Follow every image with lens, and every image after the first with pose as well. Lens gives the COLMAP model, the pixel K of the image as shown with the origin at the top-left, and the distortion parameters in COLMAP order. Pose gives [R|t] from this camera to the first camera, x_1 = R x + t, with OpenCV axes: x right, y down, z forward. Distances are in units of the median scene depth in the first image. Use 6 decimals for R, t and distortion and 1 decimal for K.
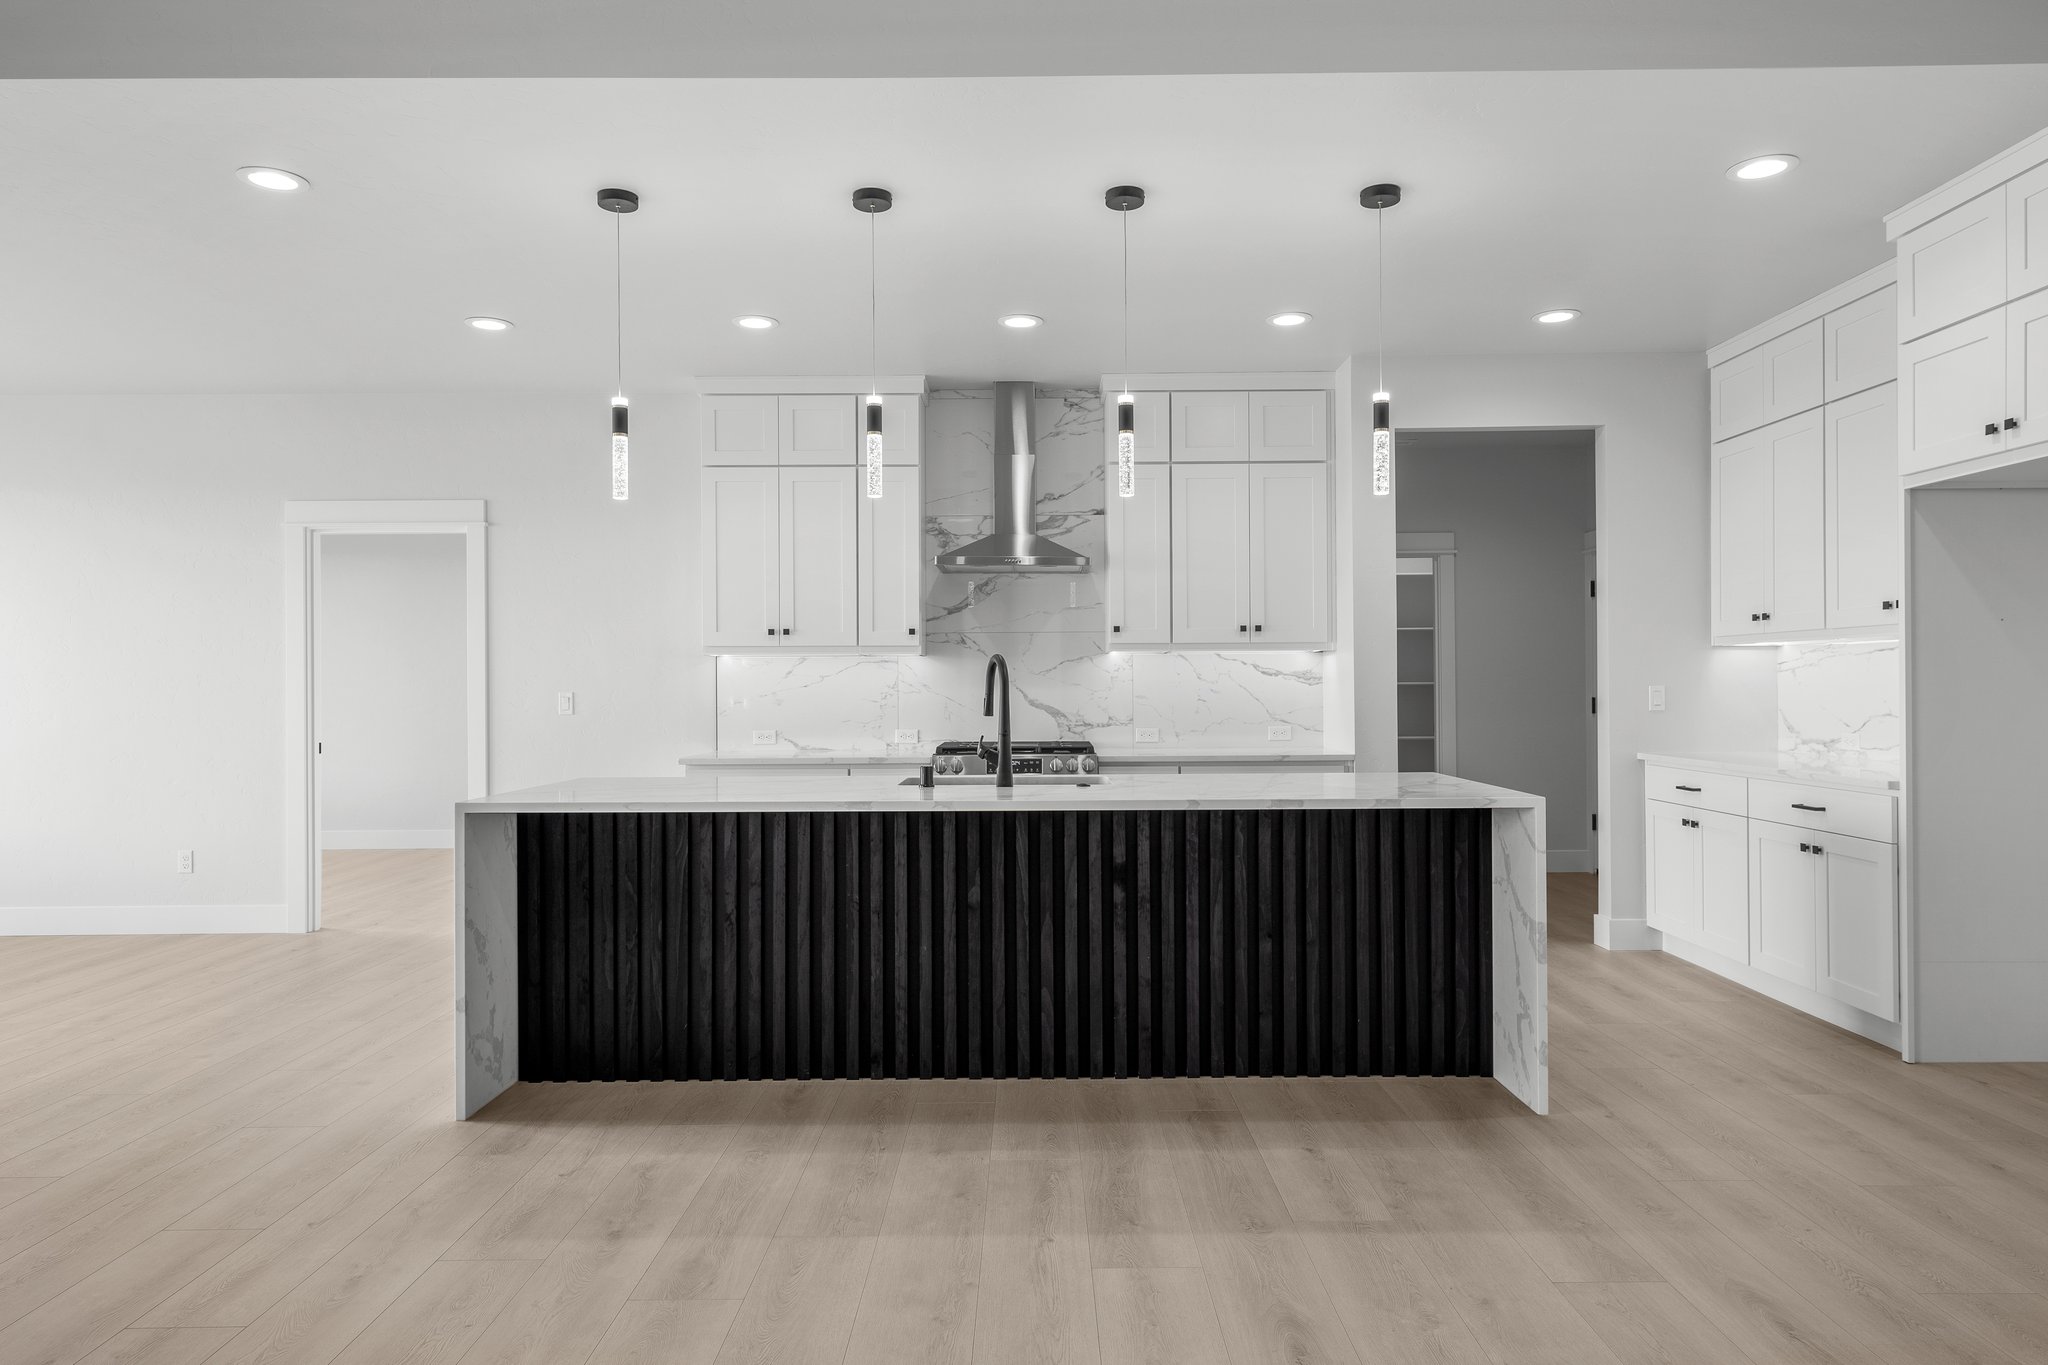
lens RADIAL K [[1281.9, 0, 1038.7], [0, 1281.9, 686.4], [0, 0, 1]] dist [0.012446, -0.006692]
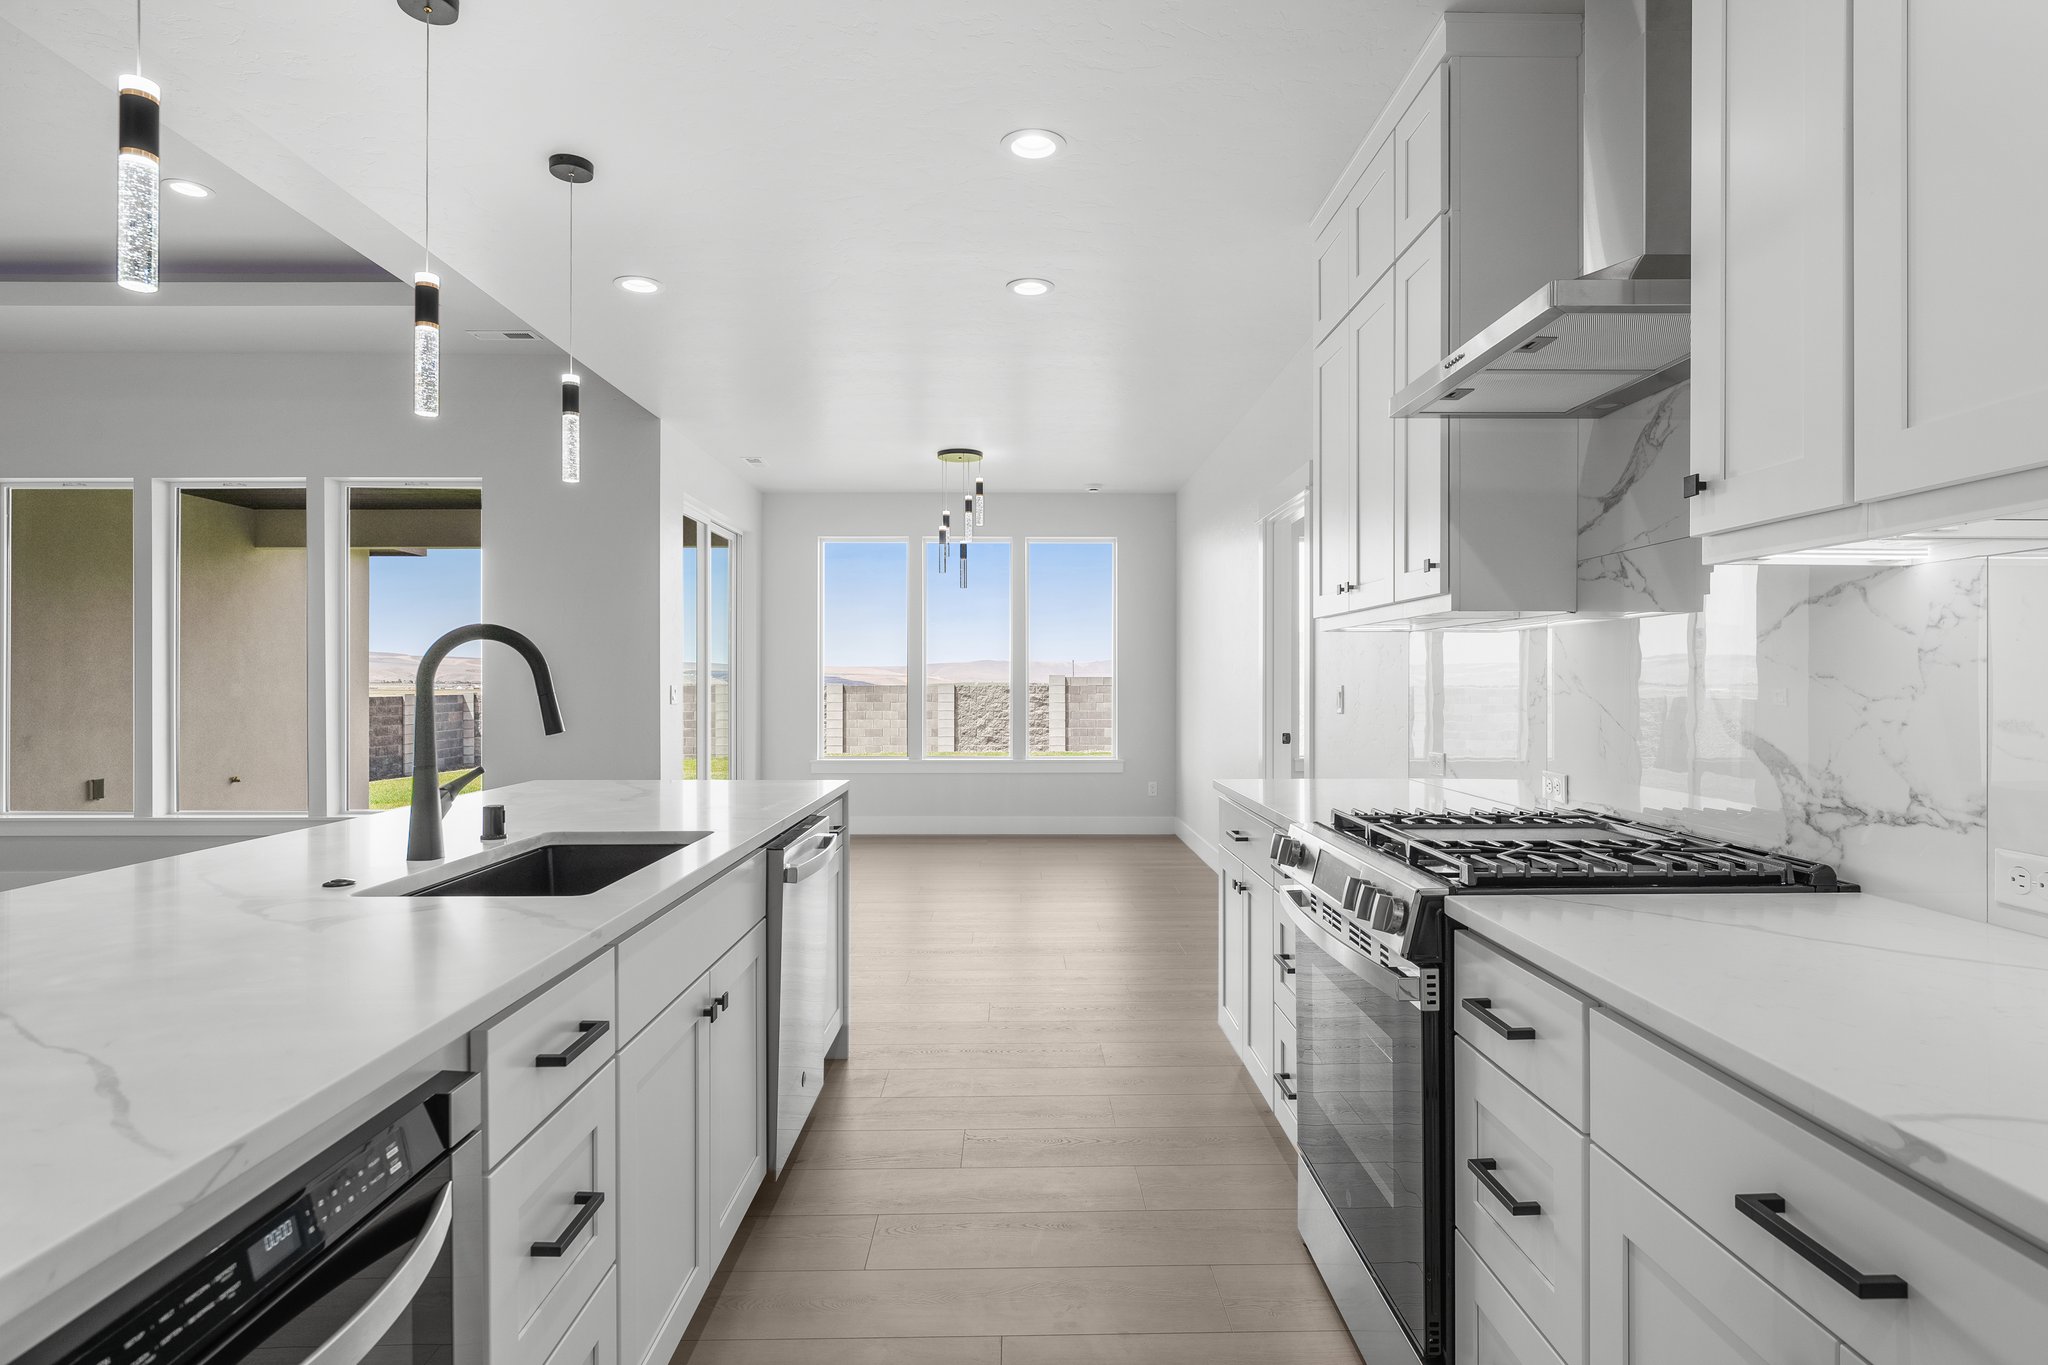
lens RADIAL K [[1086.8, 0, 1013.7], [0, 1086.8, 681.1], [0, 0, 1]] dist [-0.004840, 0.002112]
pose [[0.011599, 0.006093, -0.999914, 0.346229], [-0.000603, 0.999981, 0.006086, -0.002285], [0.999933, 0.000532, 0.011602, 0.945222]]
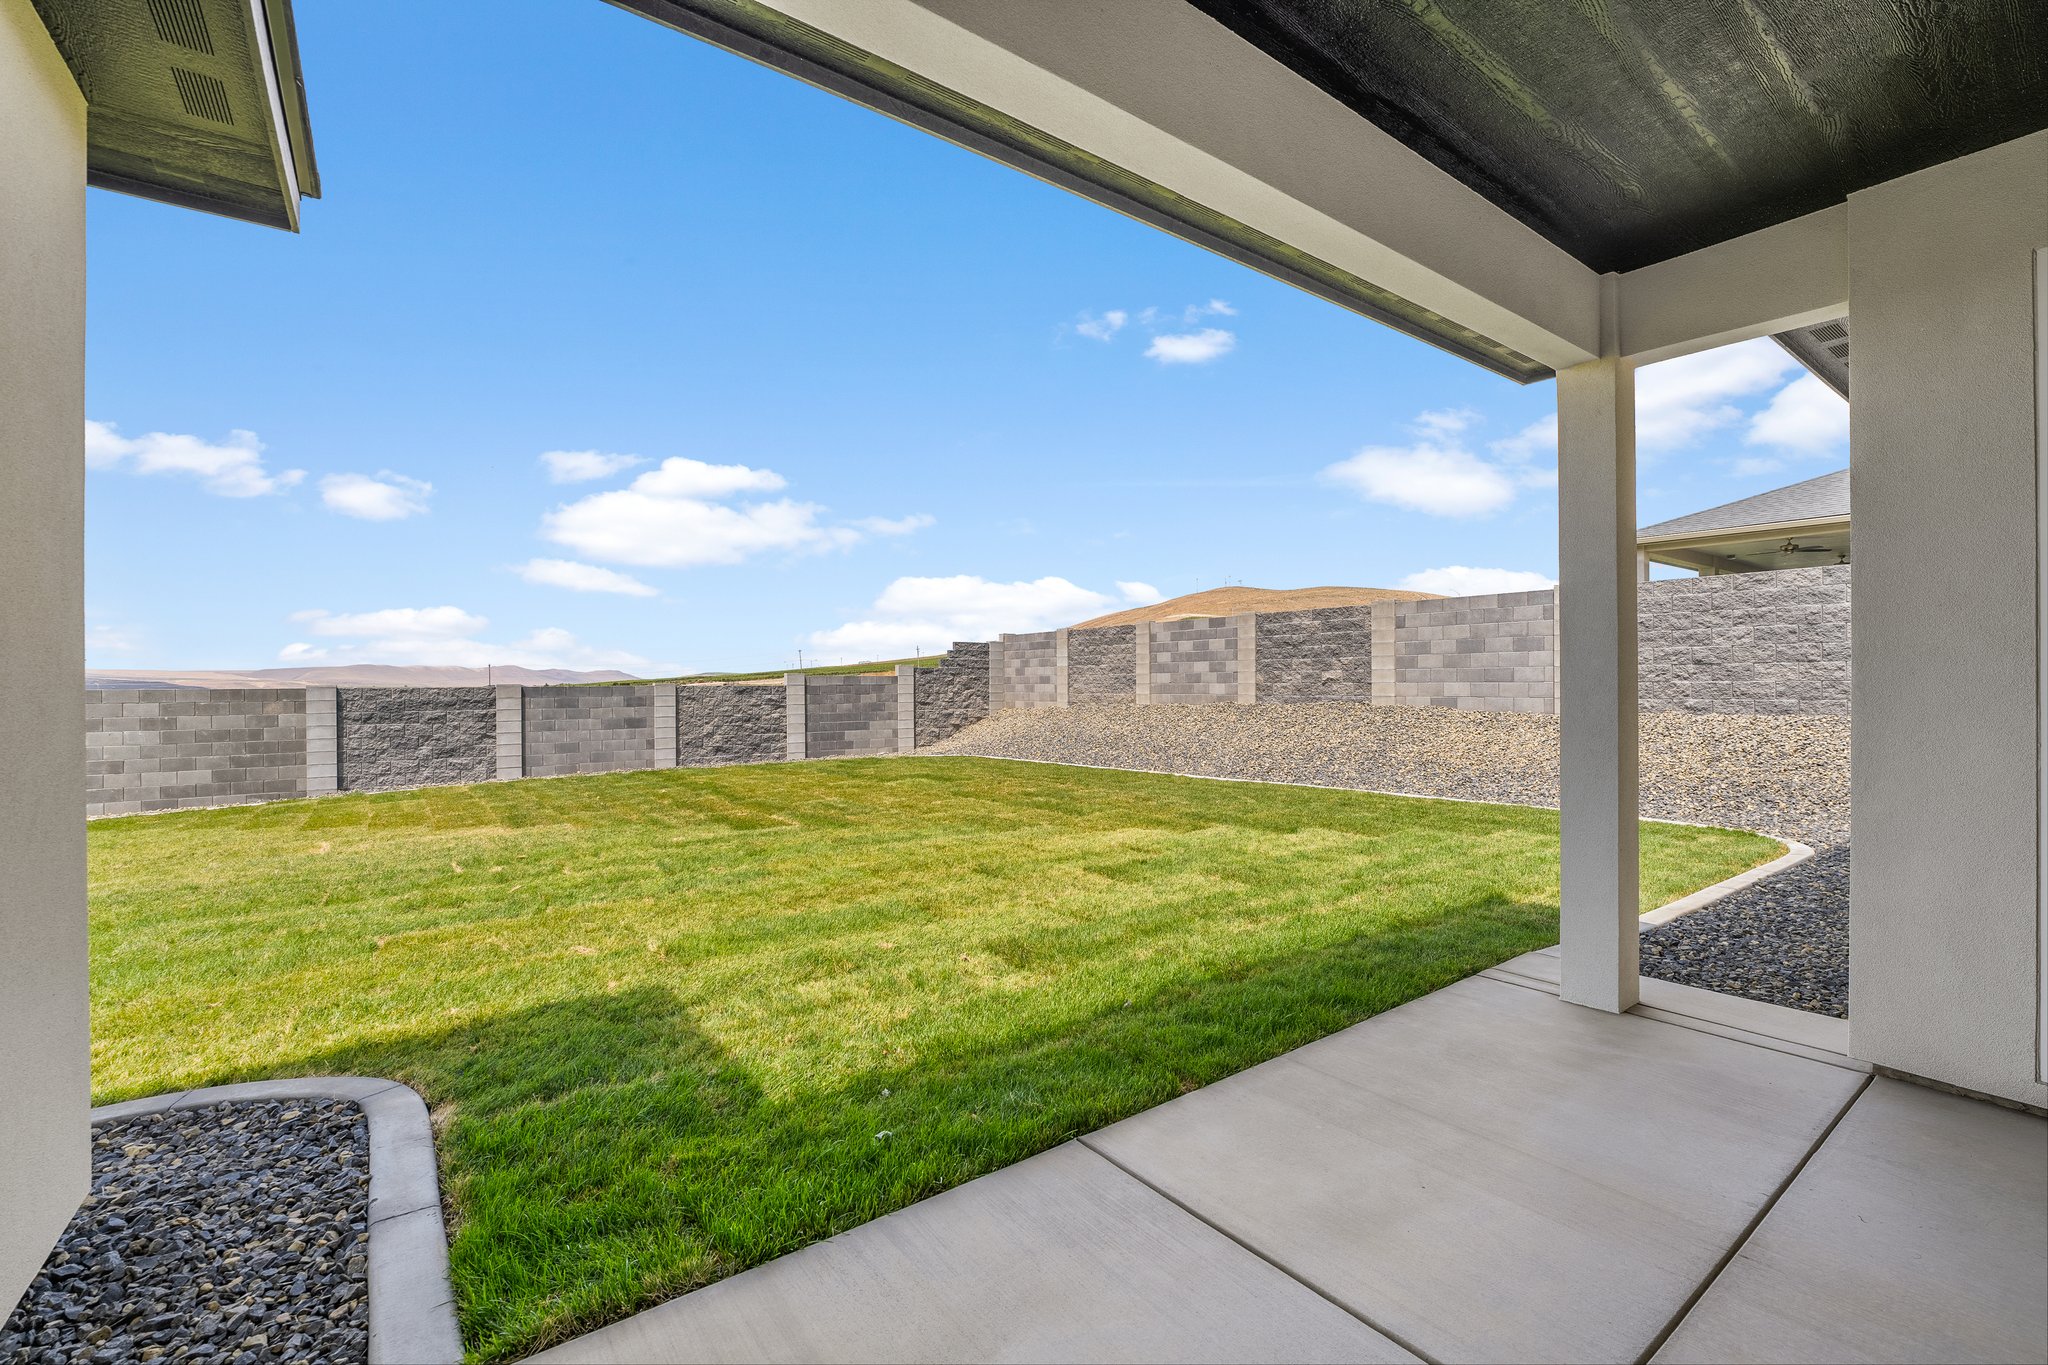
lens RADIAL K [[880.0, 0, 1028.1], [0, 880.0, 687.5], [0, 0, 1]] dist [-0.012362, -0.002543]
pose [[0.586734, 0.008929, -0.809730, -1.221037], [0.000067, 0.999939, 0.011075, 0.019720], [0.809780, -0.006552, 0.586698, -0.138511]]
